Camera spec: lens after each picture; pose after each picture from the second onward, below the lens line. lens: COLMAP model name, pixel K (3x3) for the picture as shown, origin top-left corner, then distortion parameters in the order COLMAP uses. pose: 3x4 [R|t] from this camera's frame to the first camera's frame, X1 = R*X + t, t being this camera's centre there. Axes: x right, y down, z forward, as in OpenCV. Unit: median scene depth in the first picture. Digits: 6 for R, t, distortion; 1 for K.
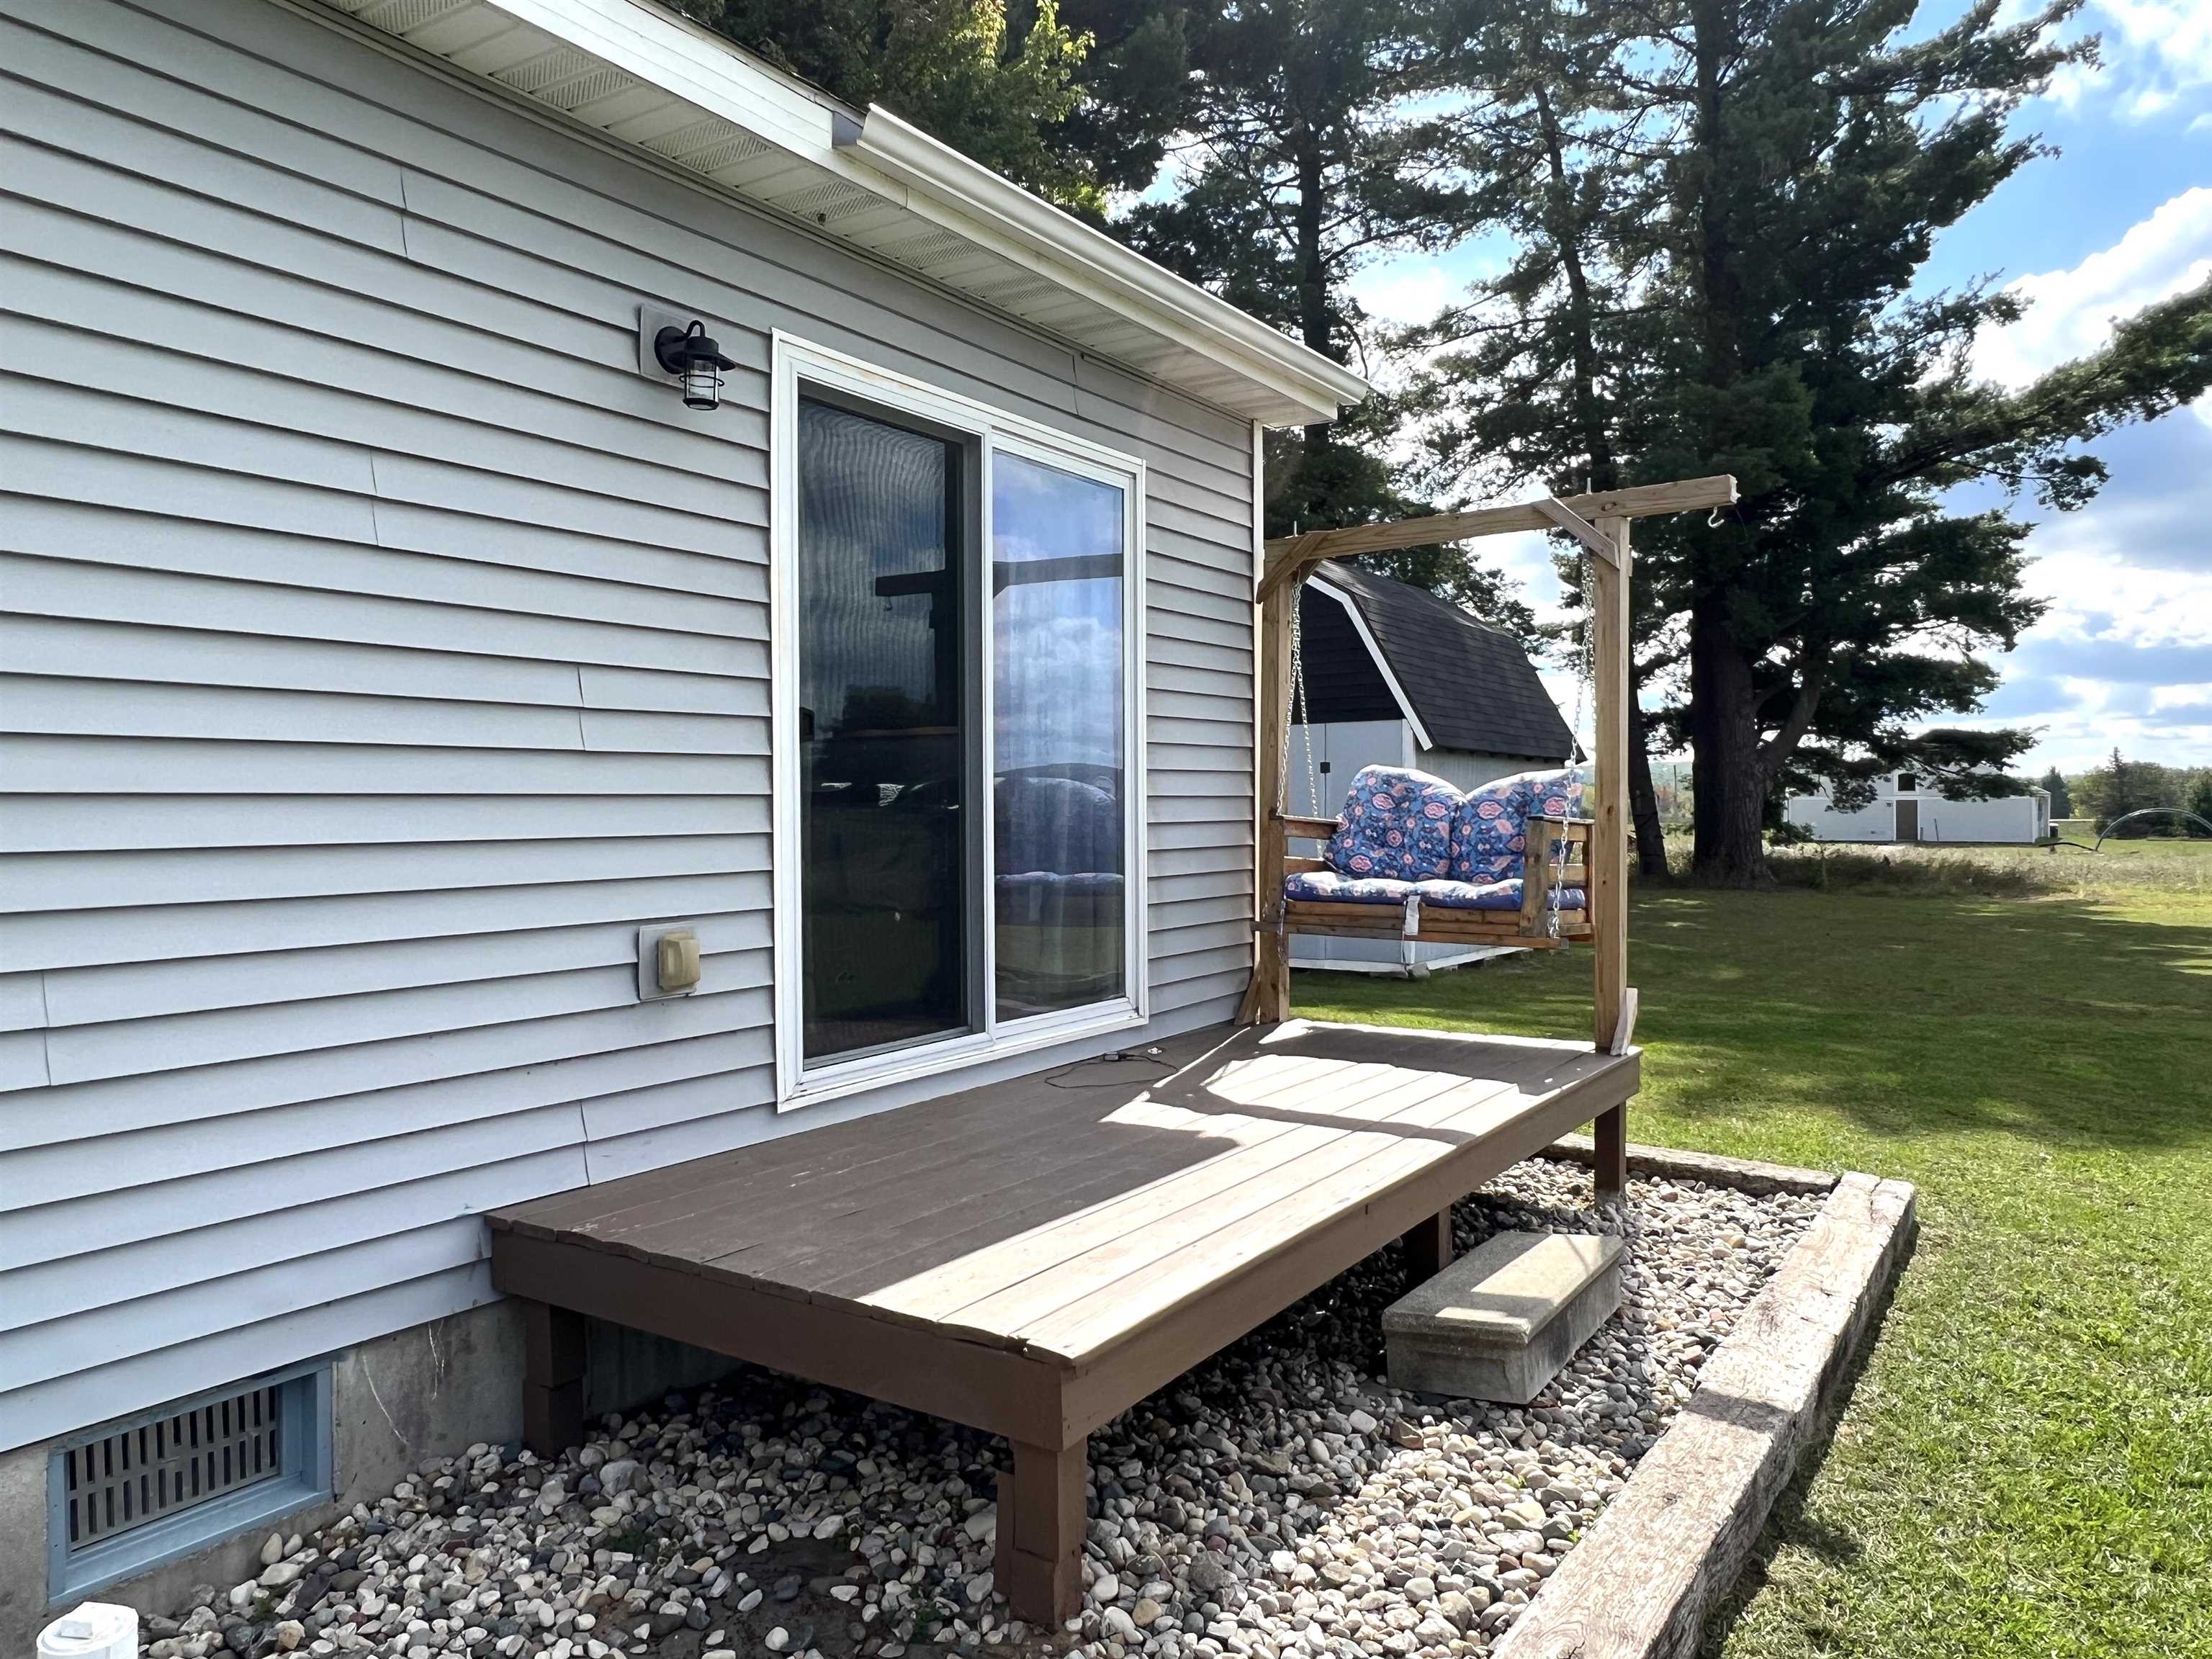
lens RADIAL K [[1486.4, 0, 1106.0], [0, 1486.4, 829.5], [0, 0, 1]] dist [-0.001573, -0.003641]
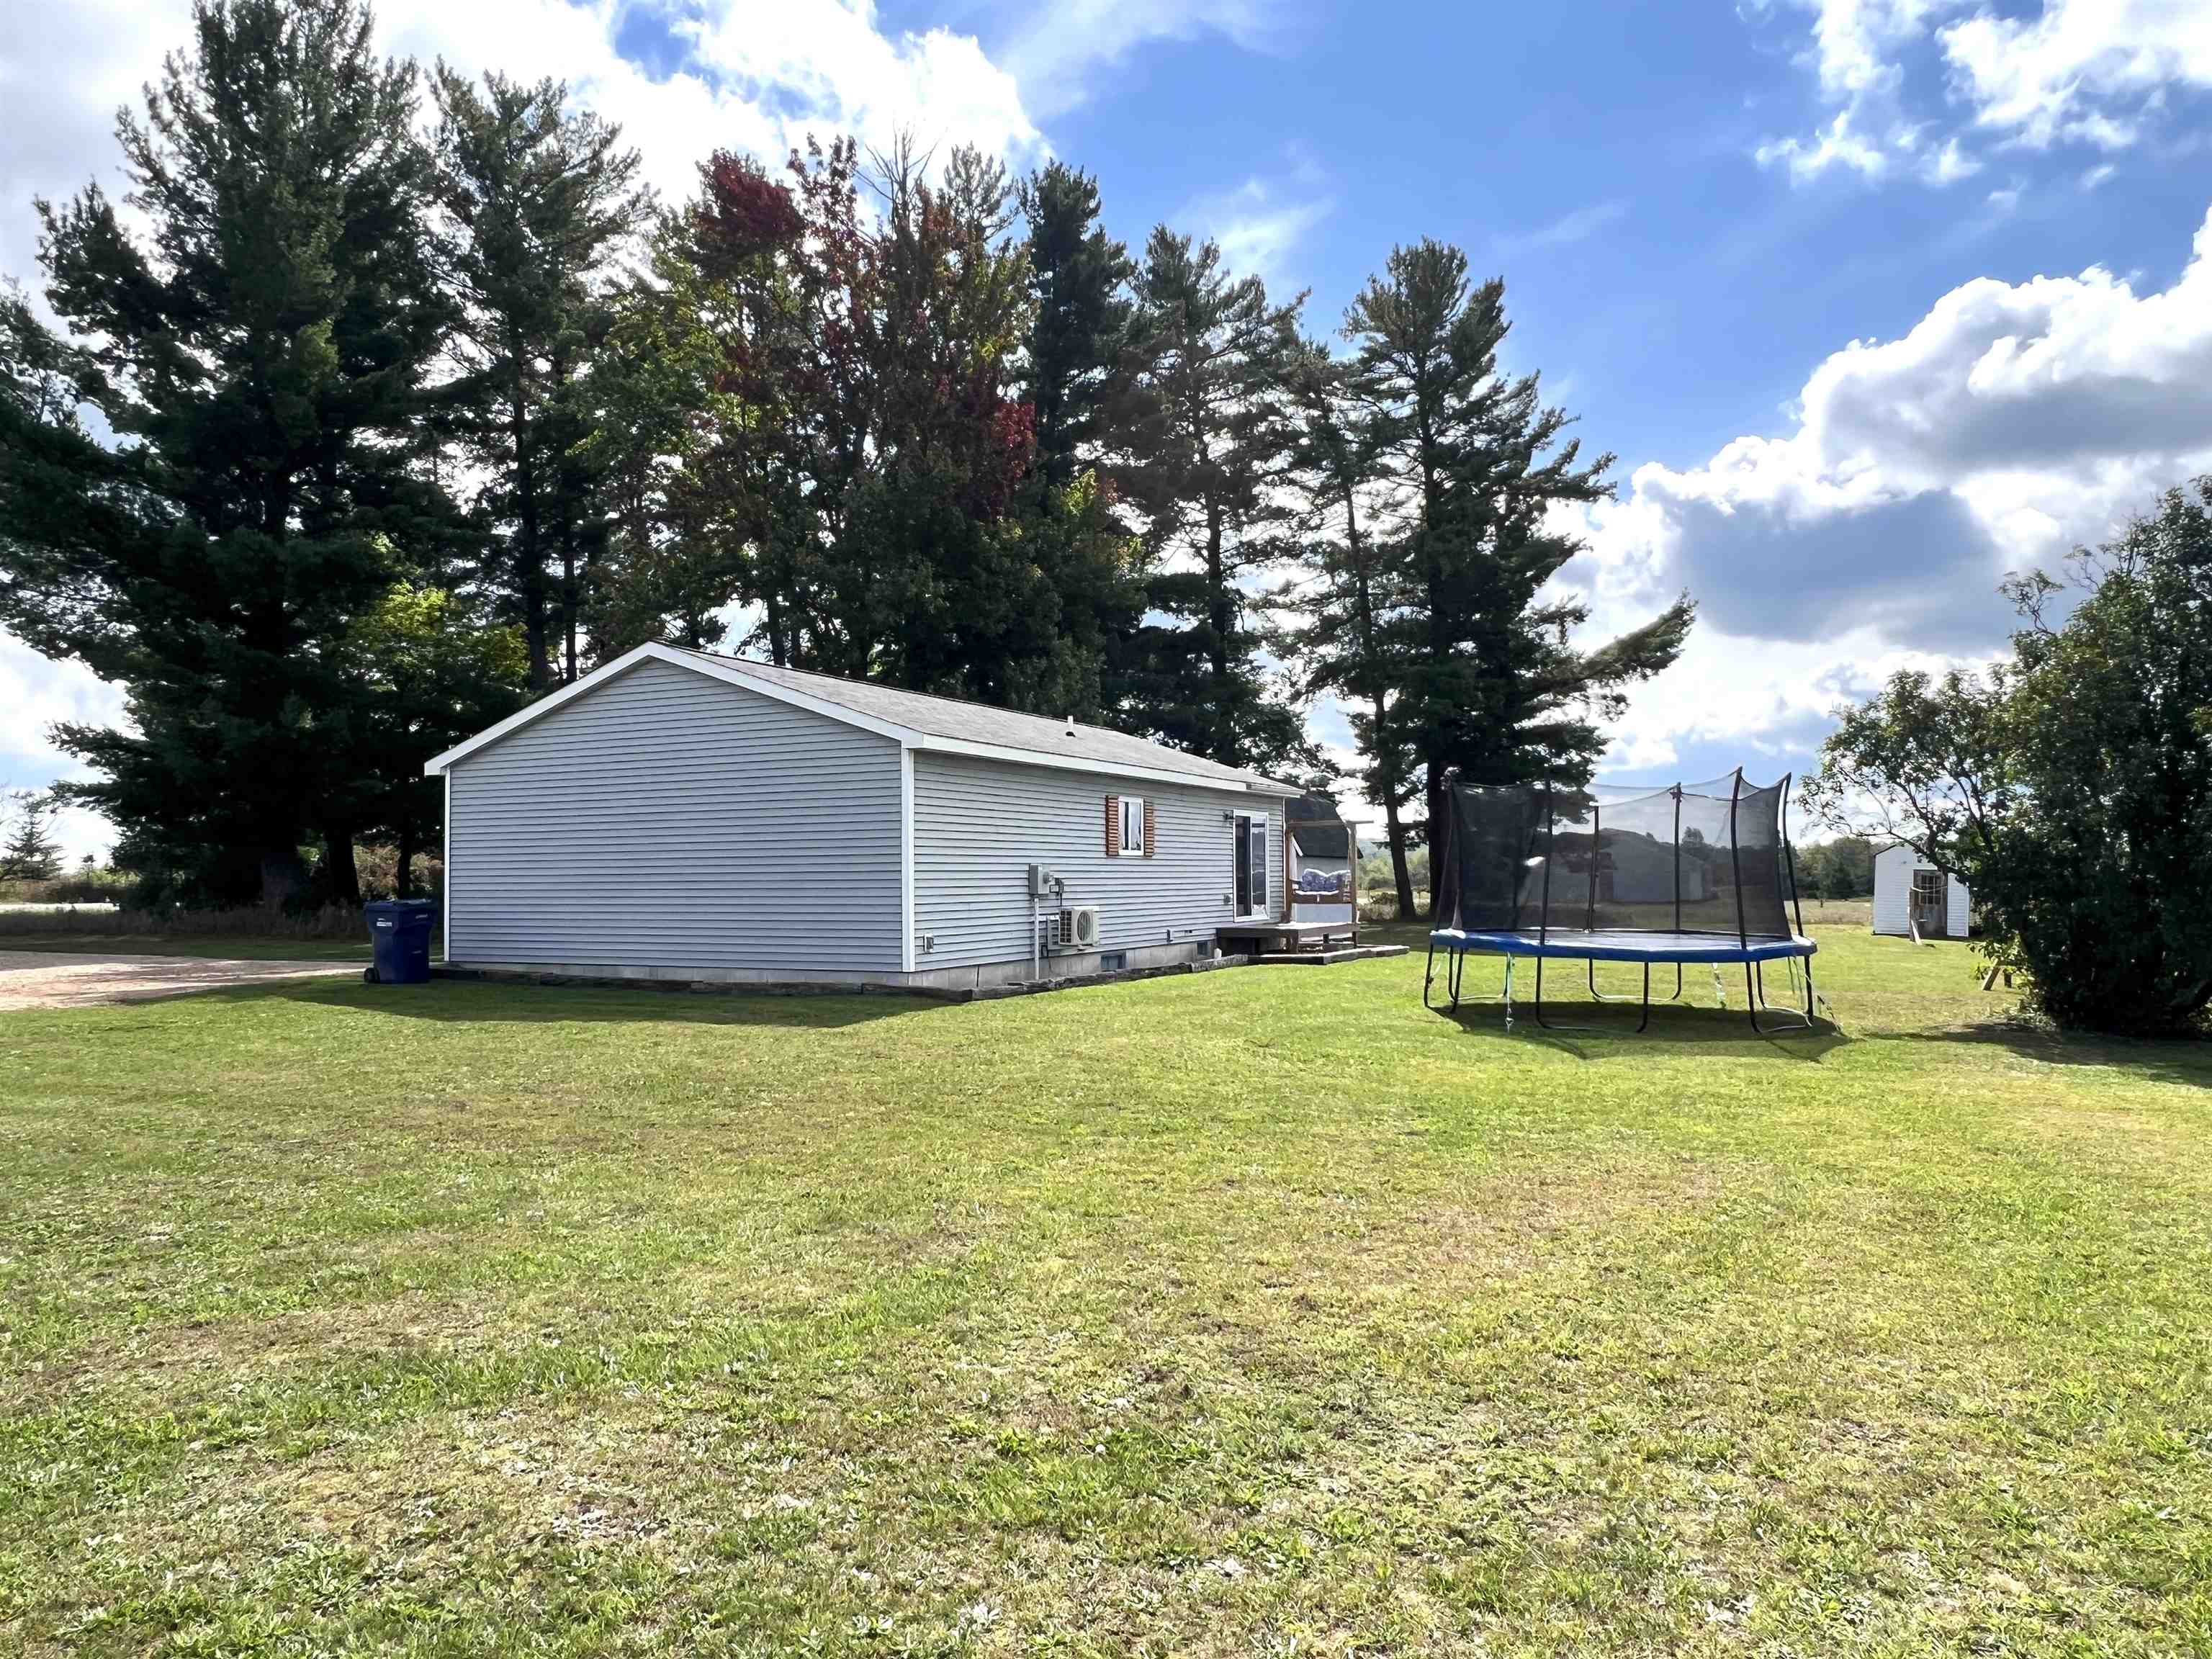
lens RADIAL K [[1486.4, 0, 1106.0], [0, 1486.4, 829.5], [0, 0, 1]] dist [-0.001573, -0.003641]
pose [[0.991475, -0.000443, 0.130294, -1.032840], [0.006892, 0.998773, -0.049047, 0.054721], [-0.130112, 0.049527, 0.990262, -3.368917]]
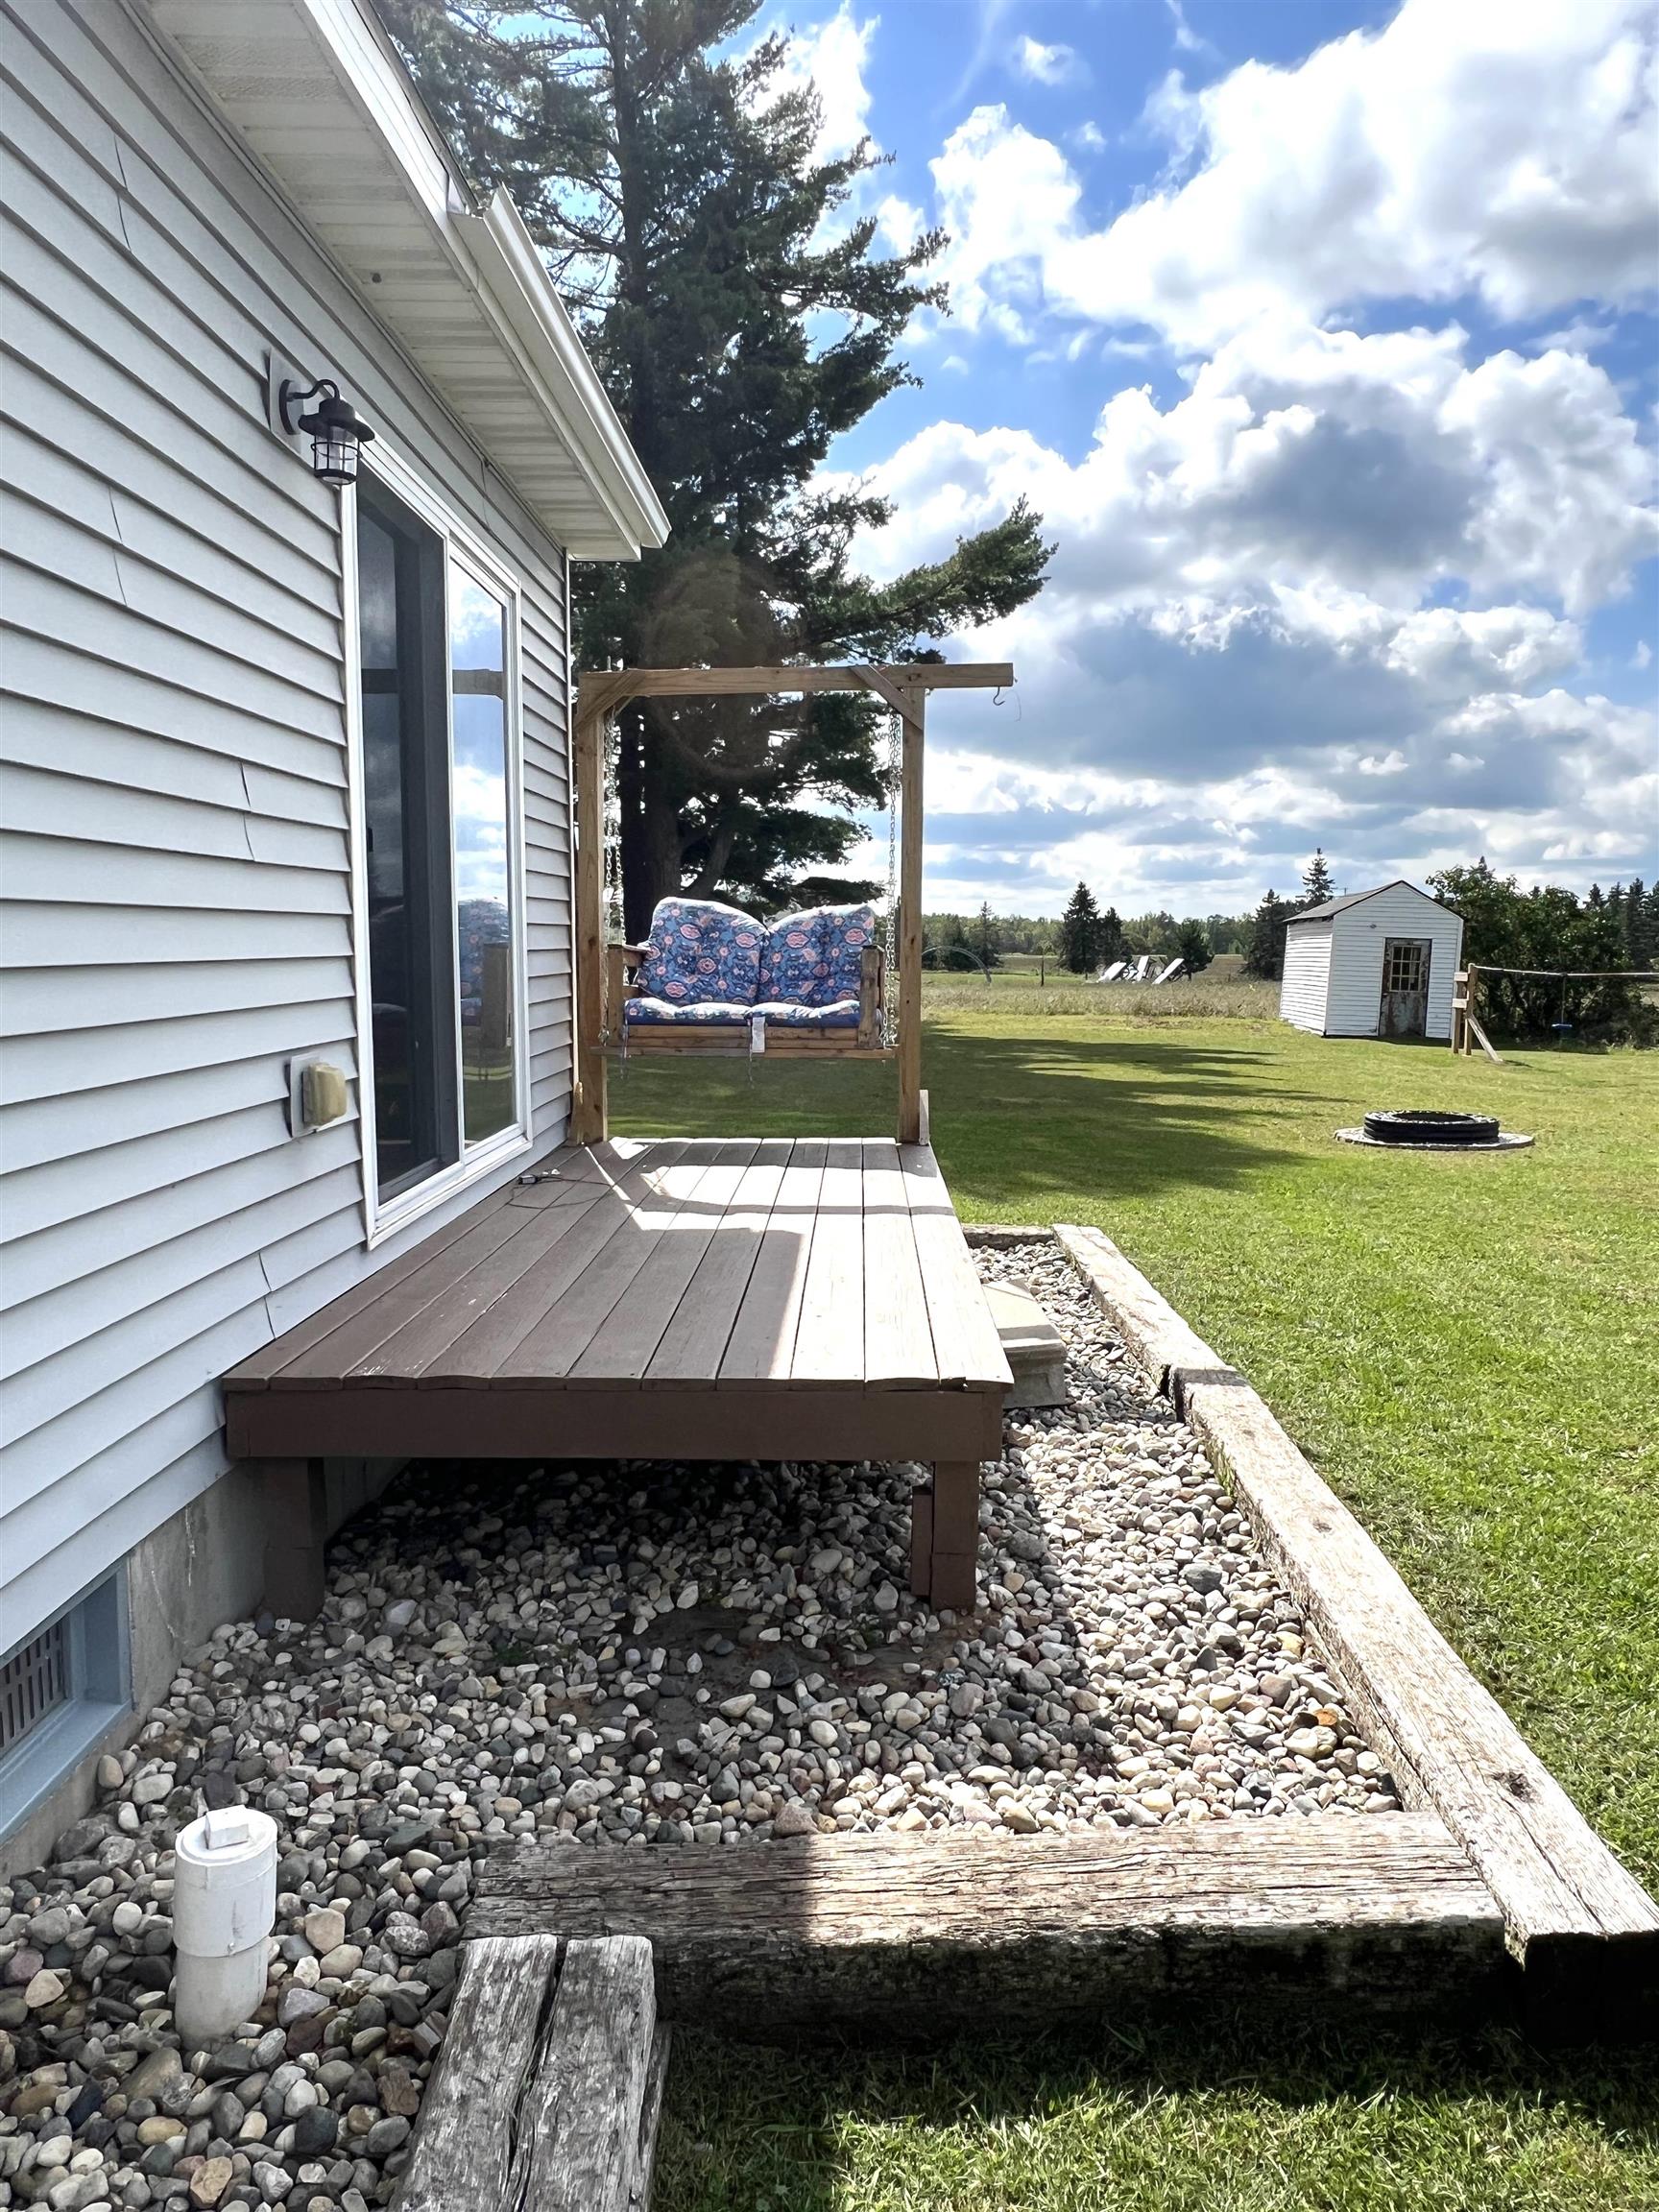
lens RADIAL K [[1486.4, 0, 829.5], [0, 1486.4, 1106.0], [0, 0, 1]] dist [-0.001573, -0.003641]
pose [[0.842761, -0.054600, 0.535511, -0.311464], [0.004458, 0.995516, 0.094486, 0.005695], [-0.538269, -0.077241, 0.839226, 0.030402]]
